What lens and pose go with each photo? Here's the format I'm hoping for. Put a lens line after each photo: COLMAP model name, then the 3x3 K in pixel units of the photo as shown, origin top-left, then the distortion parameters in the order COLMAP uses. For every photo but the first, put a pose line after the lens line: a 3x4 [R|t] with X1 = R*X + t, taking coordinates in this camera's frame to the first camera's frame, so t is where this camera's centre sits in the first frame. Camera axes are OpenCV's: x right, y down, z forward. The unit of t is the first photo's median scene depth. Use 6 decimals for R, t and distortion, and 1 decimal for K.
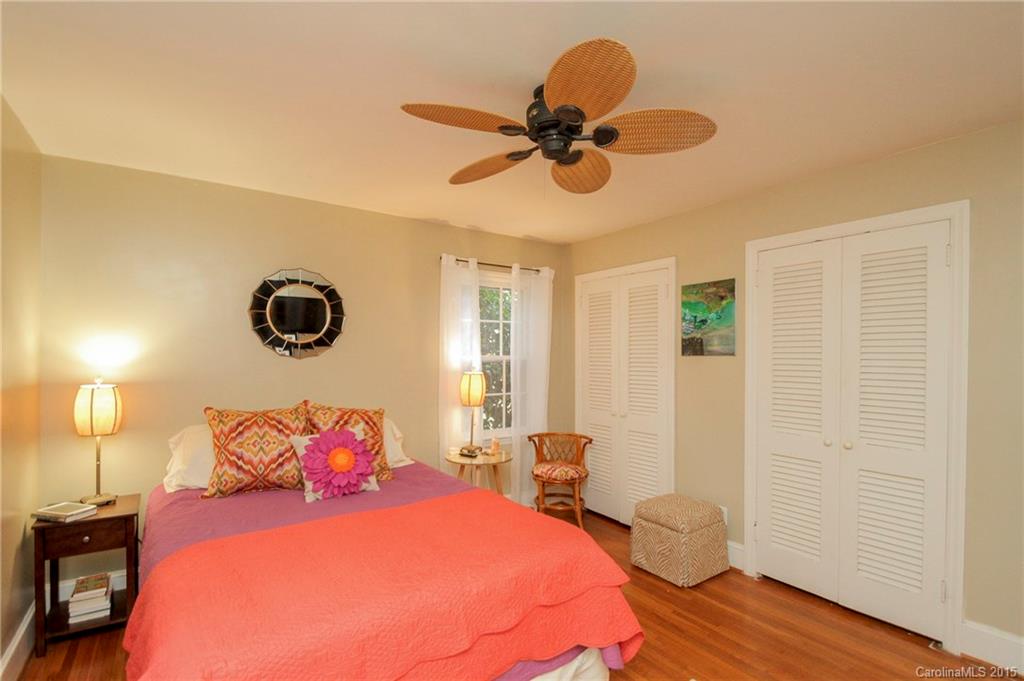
lens RADIAL K [[484.0, 0, 514.6], [0, 484.0, 354.4], [0, 0, 1]] dist [0.017004, -0.019573]
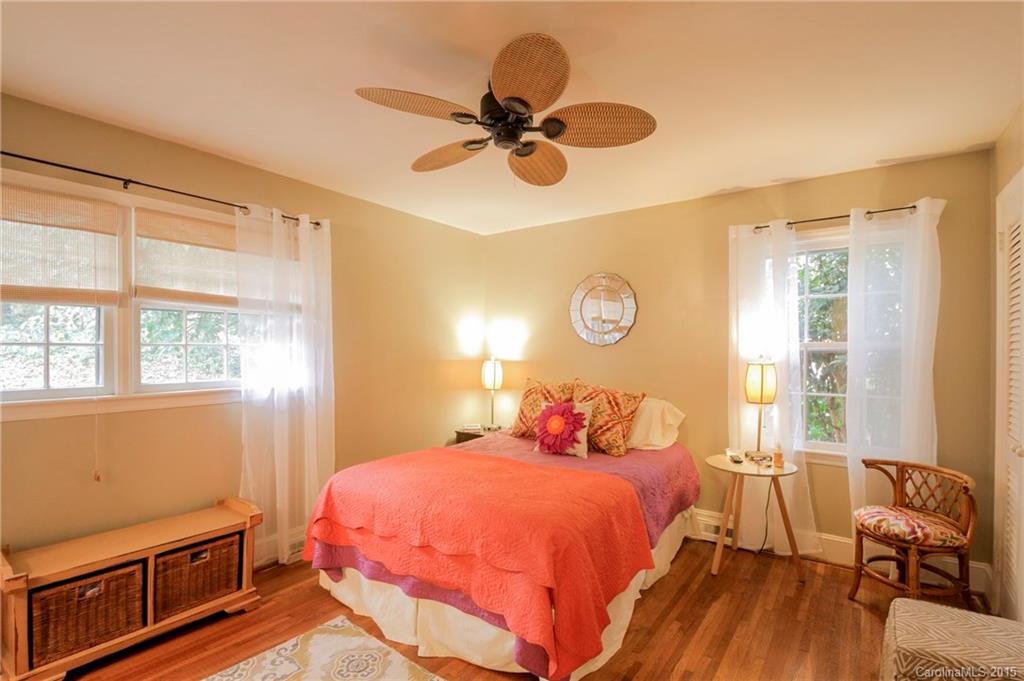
lens RADIAL K [[484.0, 0, 514.6], [0, 484.0, 354.4], [0, 0, 1]] dist [0.017004, -0.019573]
pose [[0.322474, 0.008595, -0.946539, 0.511819], [0.002650, 0.999947, 0.009983, 0.012806], [0.946575, -0.005728, 0.322434, 0.314031]]
